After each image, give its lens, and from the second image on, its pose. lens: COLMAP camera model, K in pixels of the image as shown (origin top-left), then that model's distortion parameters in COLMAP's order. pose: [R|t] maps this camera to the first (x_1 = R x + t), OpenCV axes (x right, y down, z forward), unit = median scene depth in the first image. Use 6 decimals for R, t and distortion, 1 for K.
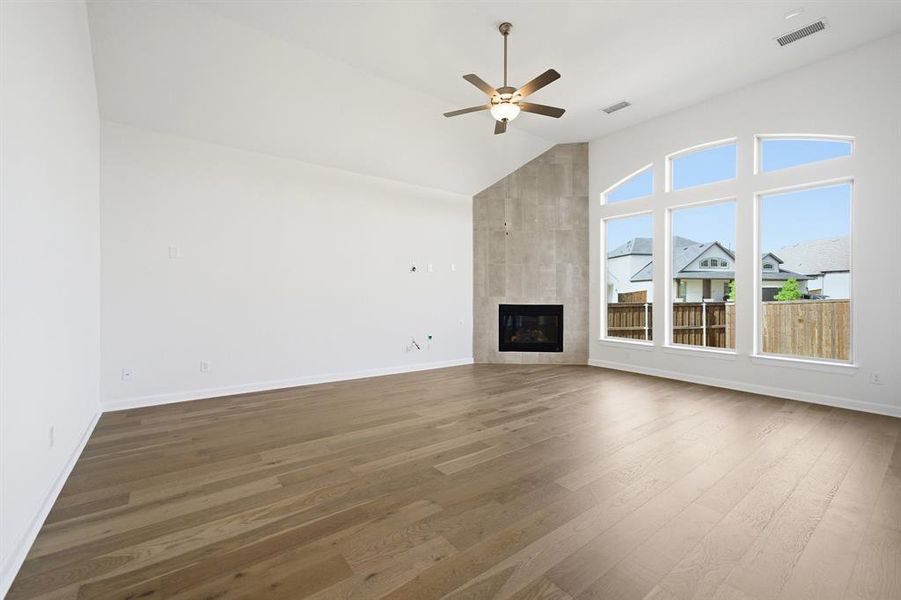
lens RADIAL K [[378.7, 0, 454.7], [0, 378.7, 292.0], [0, 0, 1]] dist [-0.006220, 0.002413]
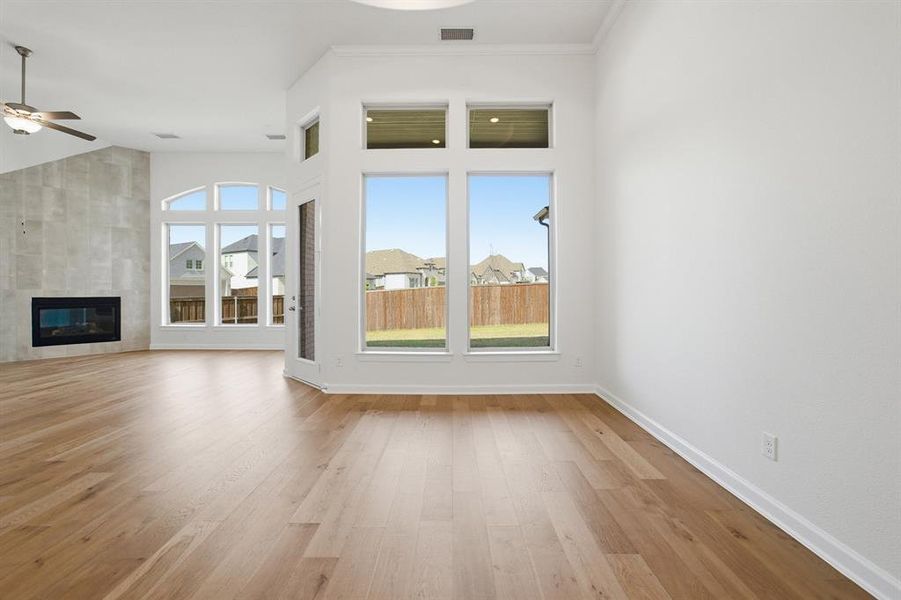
lens RADIAL K [[378.7, 0, 450.2], [0, 378.7, 288.8], [0, 0, 1]] dist [-0.006220, 0.002413]
pose [[0.615884, -0.000179, 0.787837, 0.018057], [-0.002566, 0.999994, 0.002233, 0.005870], [-0.787832, -0.003397, 0.615880, -0.399121]]
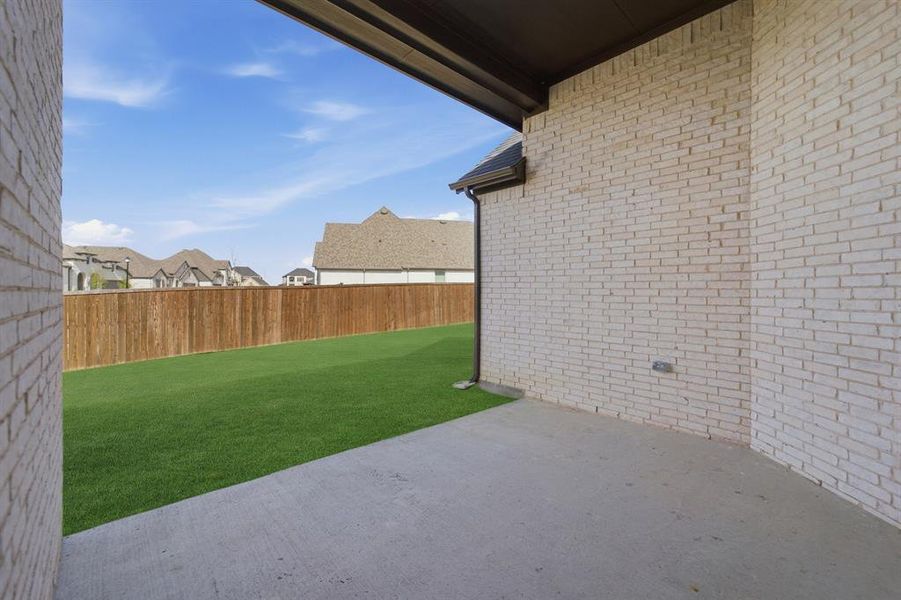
lens RADIAL K [[378.7, 0, 445.9], [0, 378.7, 299.5], [0, 0, 1]] dist [-0.006220, 0.002413]
pose [[-0.067772, -0.020385, 0.997493, 0.387077], [-0.010554, 0.999750, 0.019714, -0.000960], [-0.997645, -0.009191, -0.067970, 0.249775]]
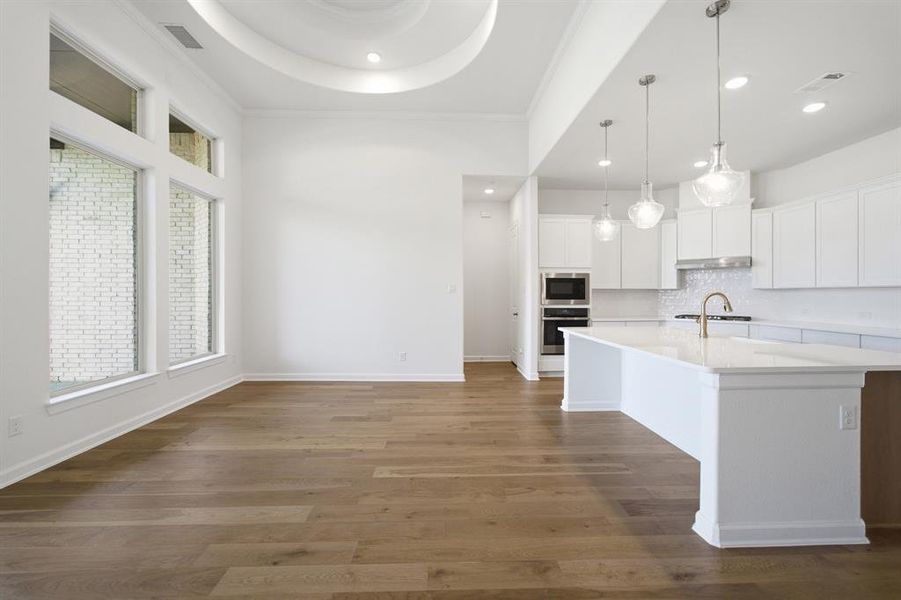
lens RADIAL K [[371.4, 0, 447.1], [0, 371.4, 294.4], [0, 0, 1]] dist [0.000298, -0.000142]
pose [[-0.806906, -0.003745, 0.590668, -0.163845], [-0.006196, 0.999979, -0.002123, -0.006234], [-0.590648, -0.005373, -0.806912, 0.184049]]
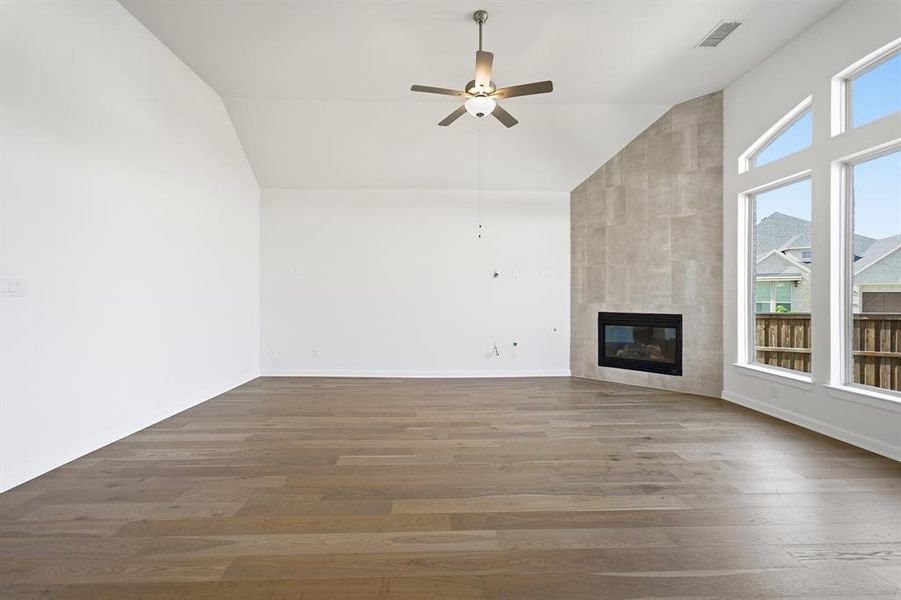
lens RADIAL K [[371.4, 0, 449.7], [0, 371.4, 299.8], [0, 0, 1]] dist [0.000298, -0.000142]
pose [[0.812060, 0.001715, -0.583571, 0.342142], [0.004819, 0.999942, 0.009644, -0.005740], [0.583554, -0.010644, 0.812005, 0.118155]]
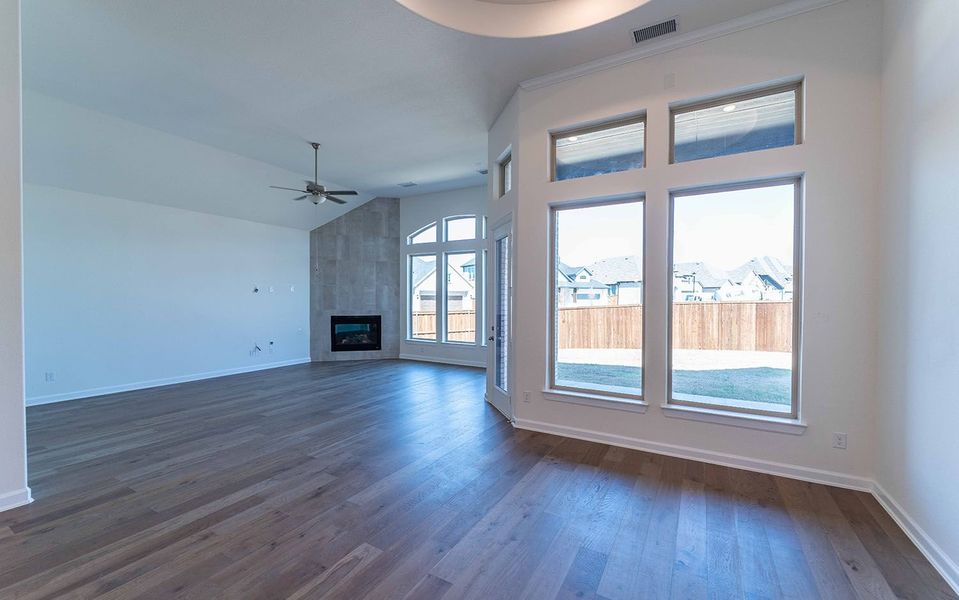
lens RADIAL K [[387.1, 0, 483.0], [0, 387.1, 302.1], [0, 0, 1]] dist [0.001106, -0.001405]
pose [[0.922176, -0.002774, 0.386762, 0.084332], [-0.005038, 0.999803, 0.019183, -0.043765], [-0.386739, -0.019639, 0.921980, -0.433490]]
